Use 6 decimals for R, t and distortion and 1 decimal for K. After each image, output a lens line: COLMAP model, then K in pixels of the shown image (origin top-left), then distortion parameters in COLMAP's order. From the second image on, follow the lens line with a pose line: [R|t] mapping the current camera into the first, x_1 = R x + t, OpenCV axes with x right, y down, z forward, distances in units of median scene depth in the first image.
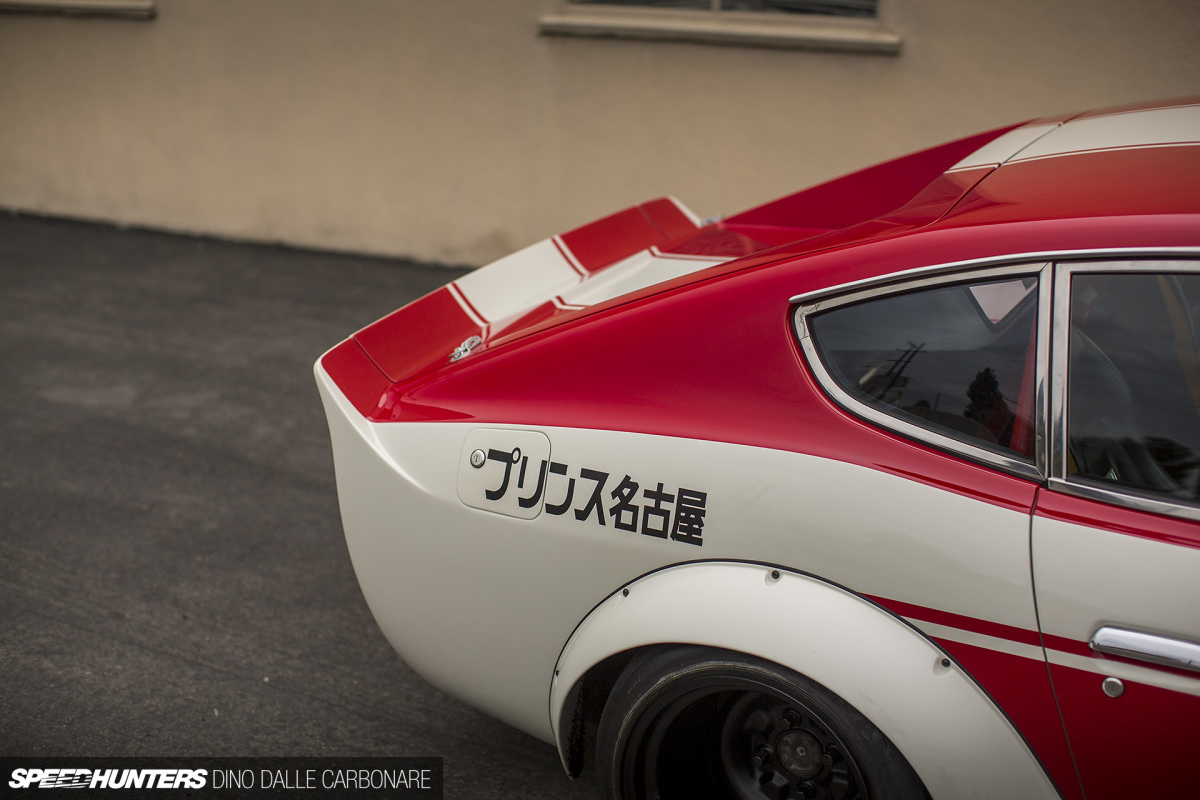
lens RADIAL K [[1741.7, 0, 600.0], [0, 1741.7, 400.0], [0, 0, 1]] dist [-0.153628, 0.059856]
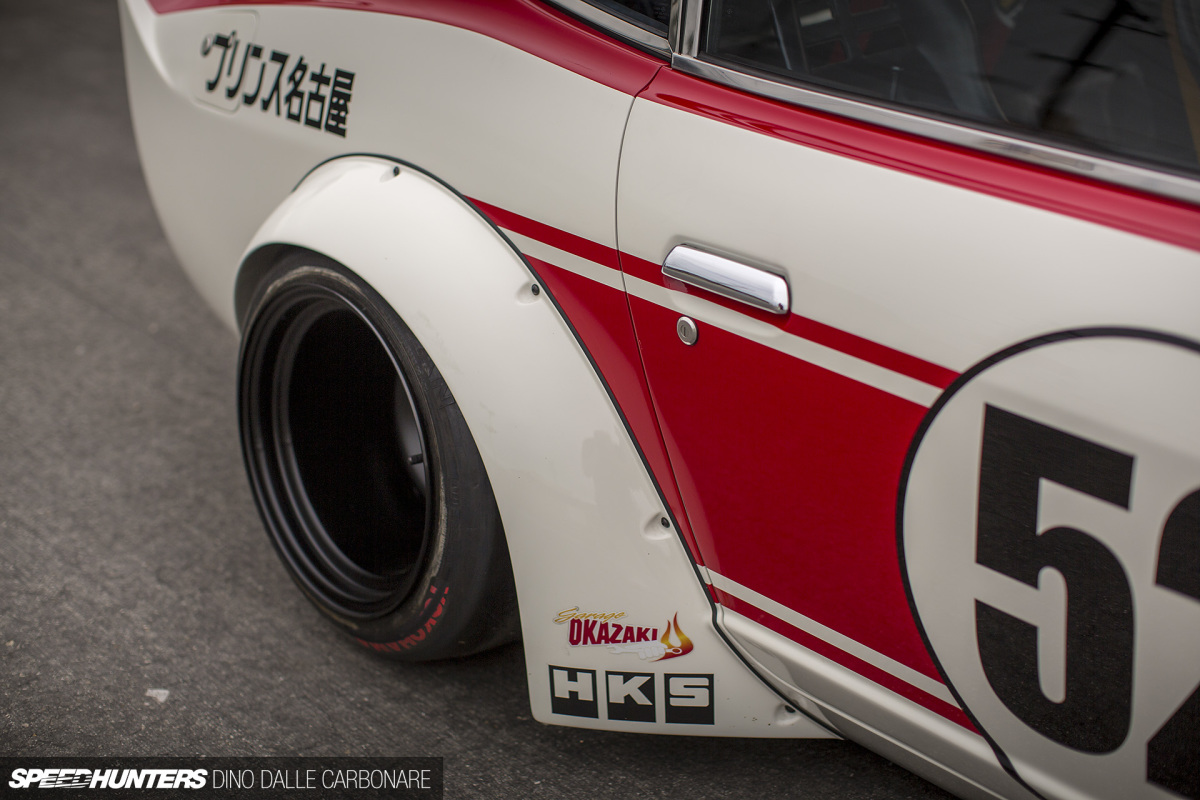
lens RADIAL K [[1741.7, 0, 600.0], [0, 1741.7, 400.0], [0, 0, 1]] dist [-0.153628, 0.059856]
pose [[0.947715, 0.132641, -0.290245, 0.422850], [-0.107932, 0.989155, 0.099617, 0.110898], [0.300310, -0.063081, 0.951753, 0.244327]]
